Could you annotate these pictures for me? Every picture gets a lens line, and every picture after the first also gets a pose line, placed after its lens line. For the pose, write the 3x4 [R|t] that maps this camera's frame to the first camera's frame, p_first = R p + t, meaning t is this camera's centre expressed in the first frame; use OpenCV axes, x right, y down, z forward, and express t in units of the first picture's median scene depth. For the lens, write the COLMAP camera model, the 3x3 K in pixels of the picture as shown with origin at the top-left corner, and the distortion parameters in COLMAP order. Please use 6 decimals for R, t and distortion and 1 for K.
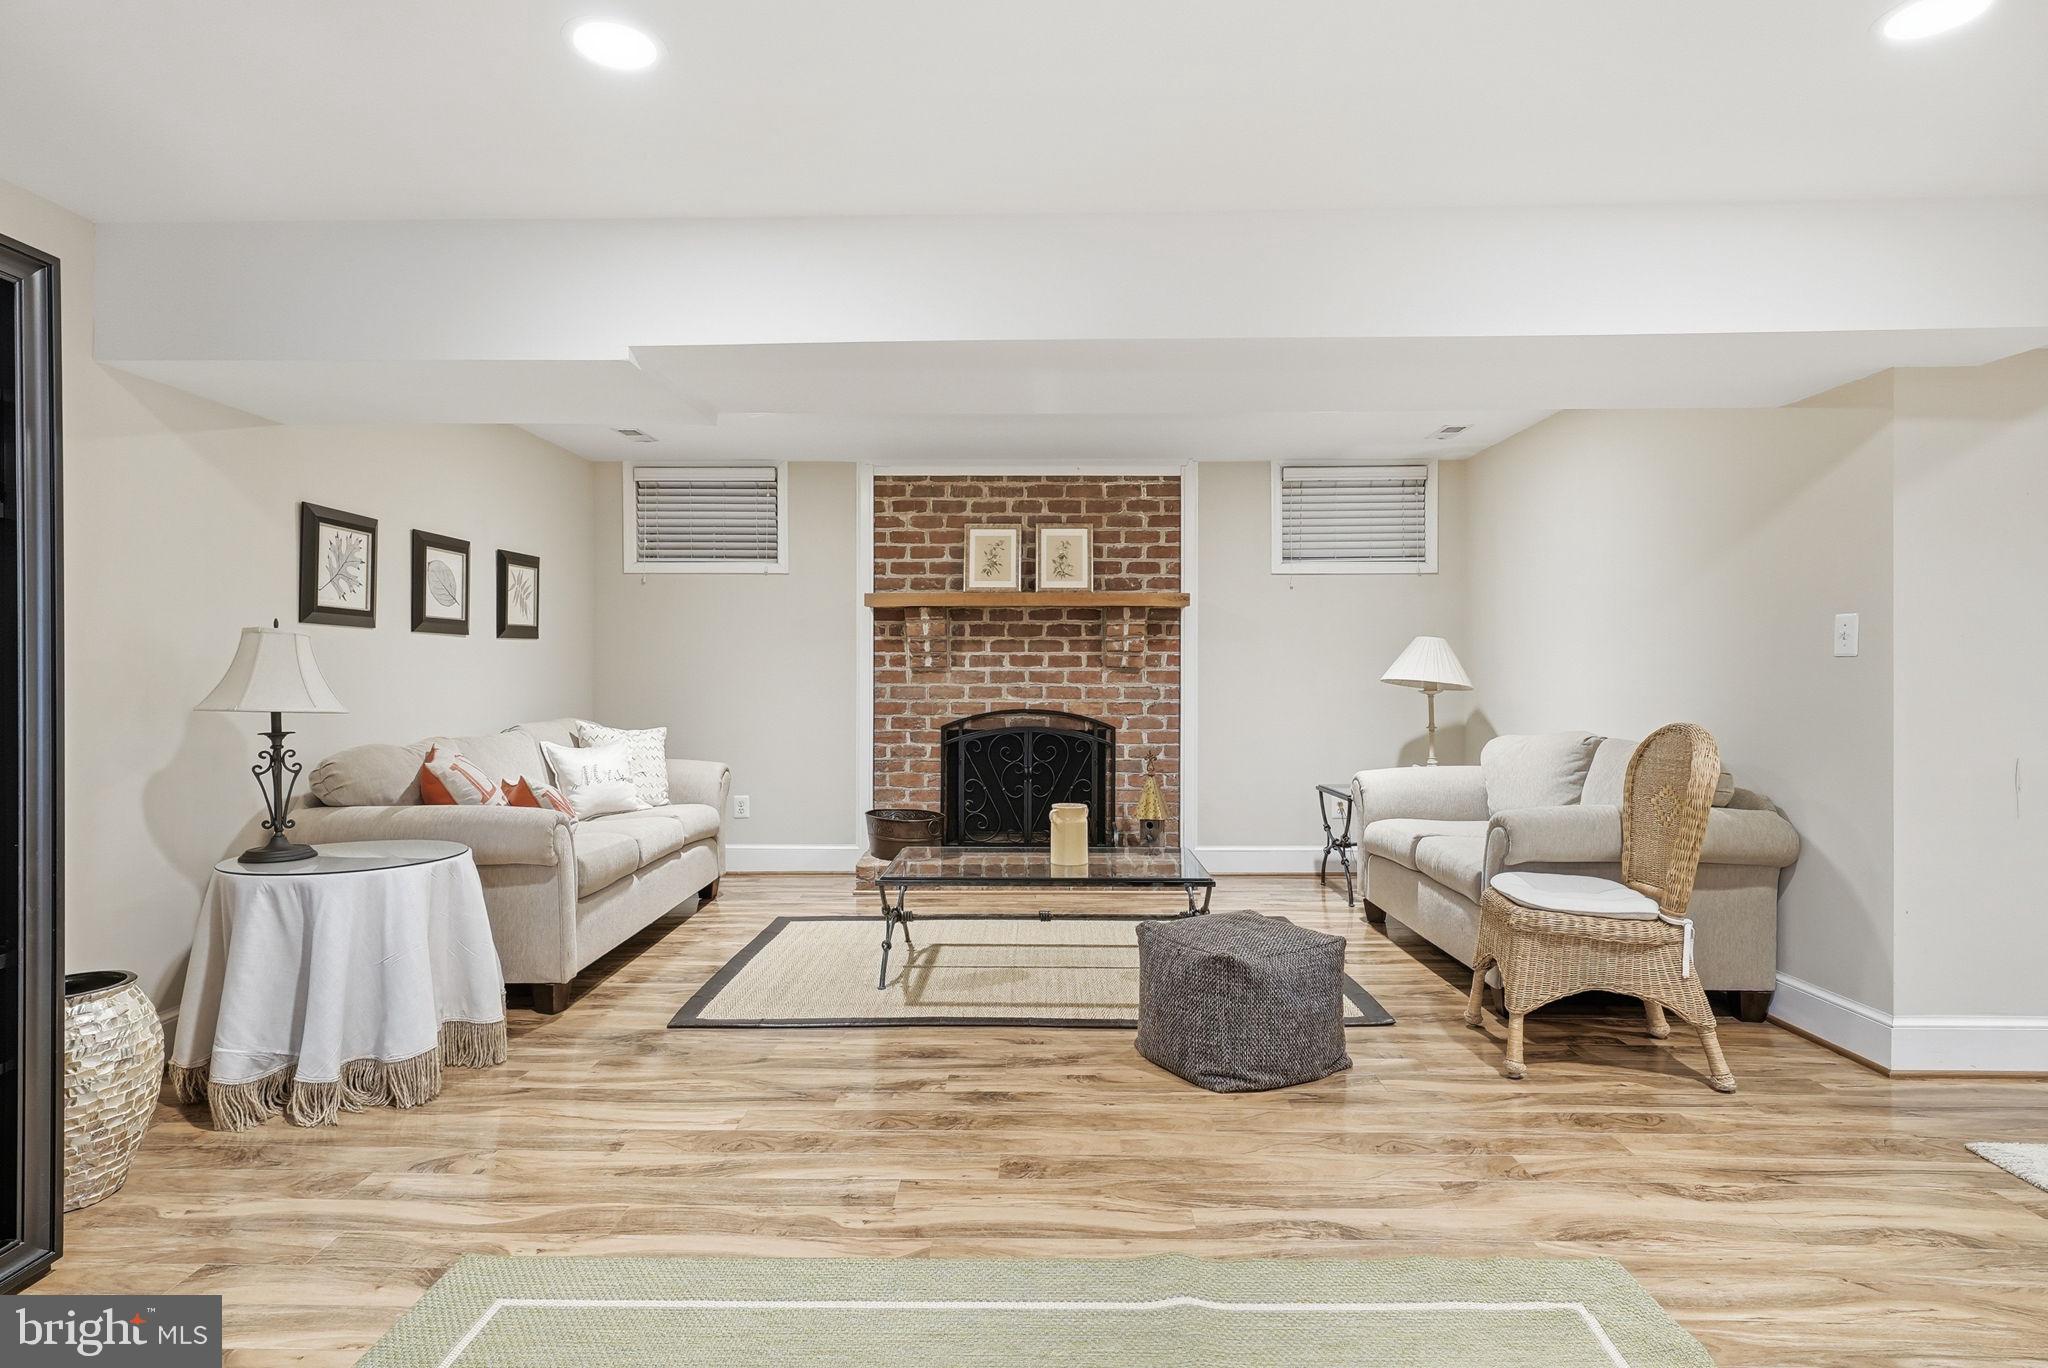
lens RADIAL K [[818.3, 0, 1019.0], [0, 818.3, 678.9], [0, 0, 1]] dist [0.000352, 0.000231]
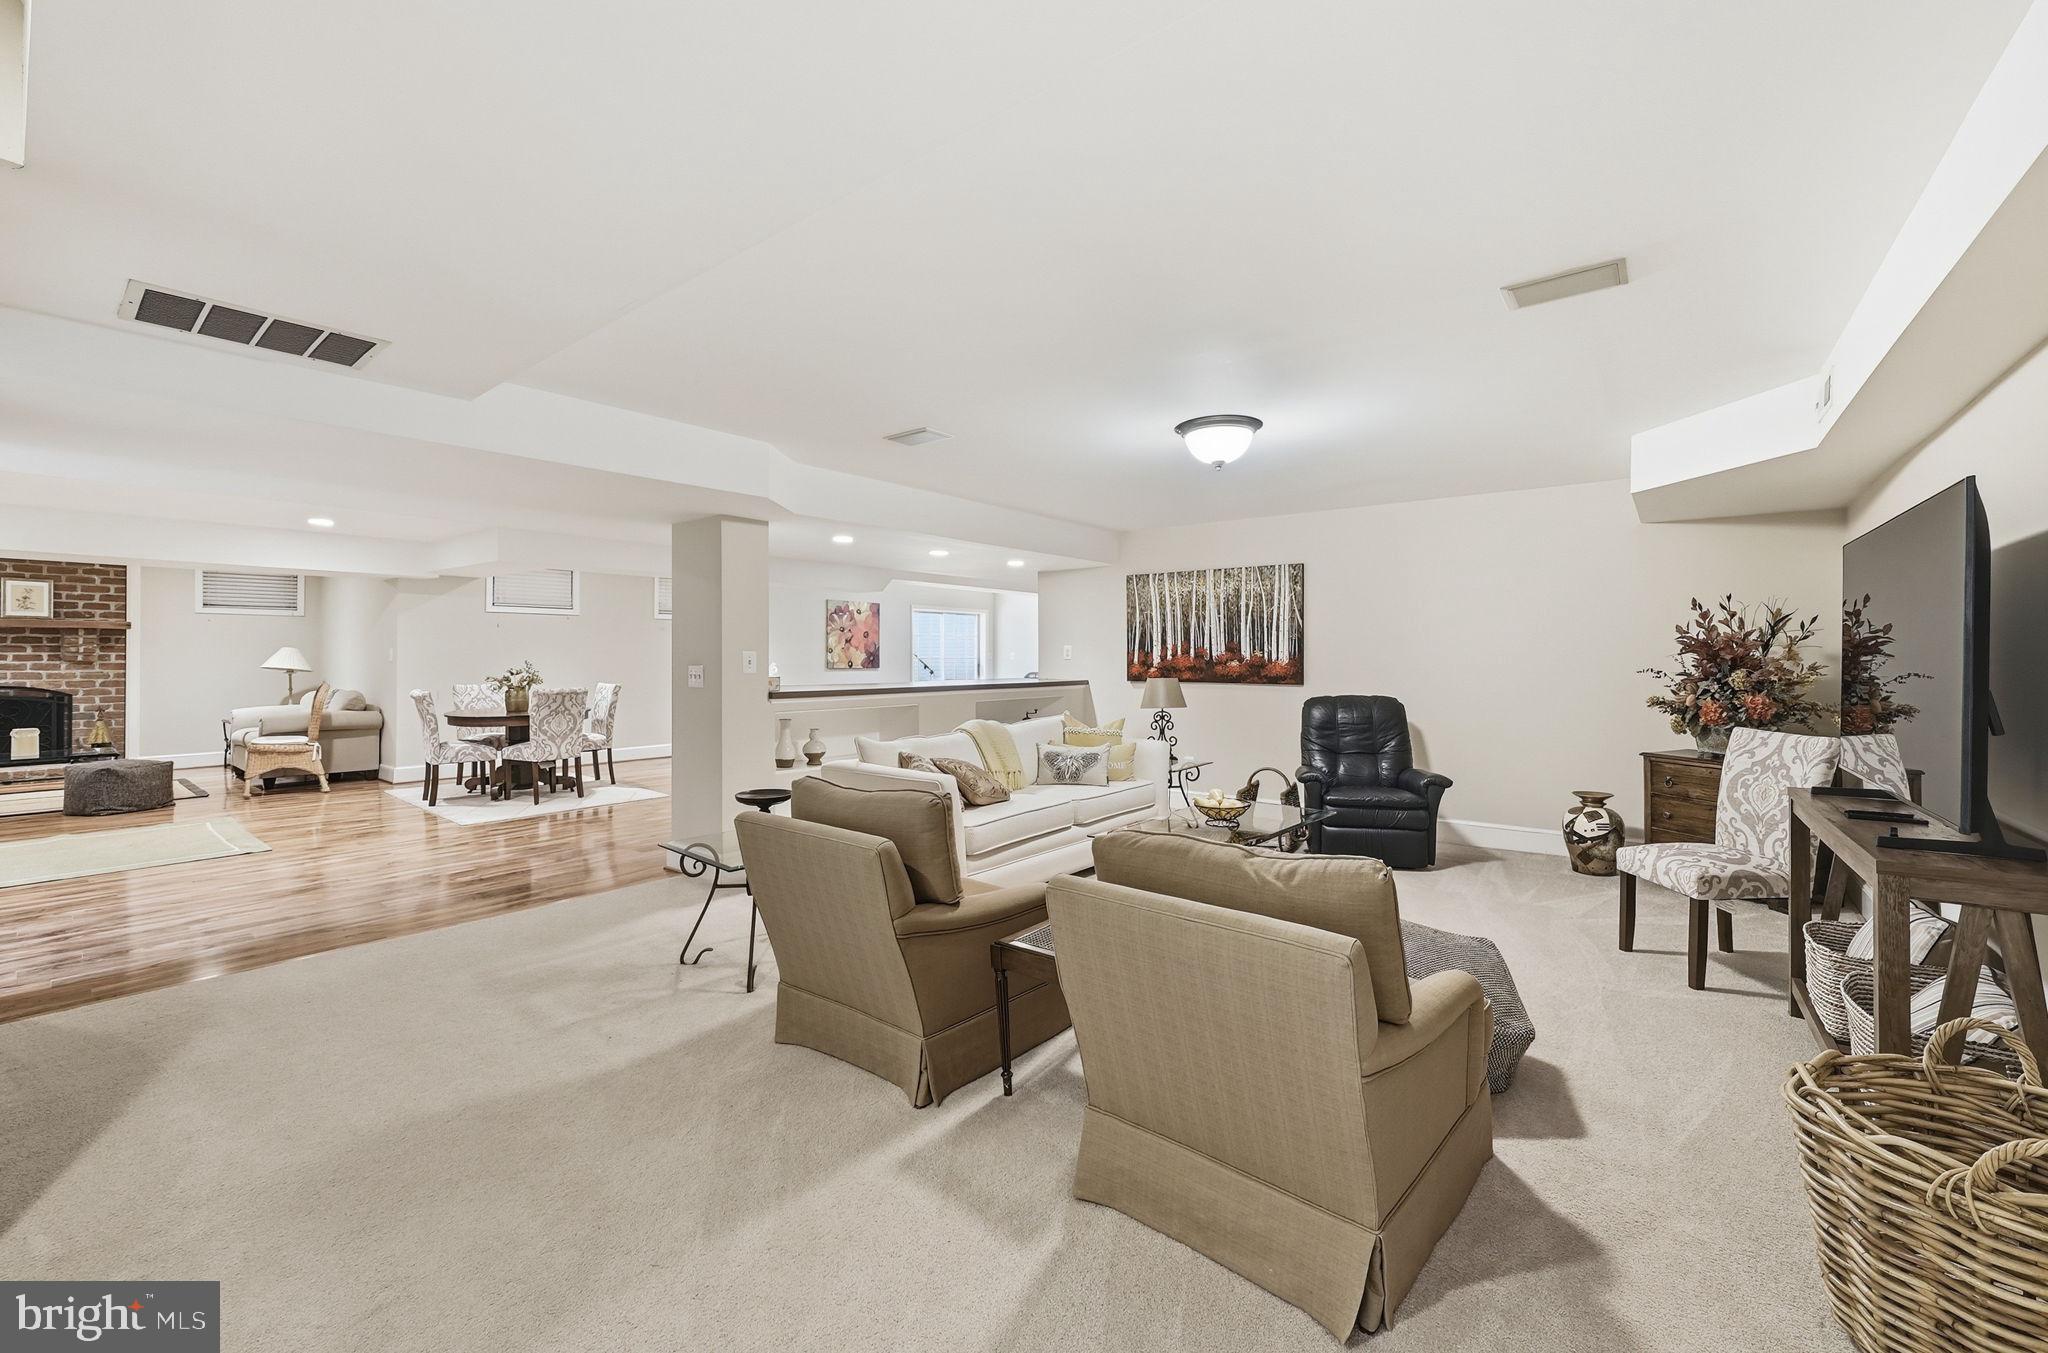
lens RADIAL K [[804.2, 0, 1015.6], [0, 804.2, 656.0], [0, 0, 1]] dist [-0.002171, -0.000005]
pose [[0.614842, 0.002805, 0.788646, 0.003637], [-0.004789, 0.999989, 0.000178, -0.035789], [-0.788636, -0.003886, 0.614848, -1.702917]]
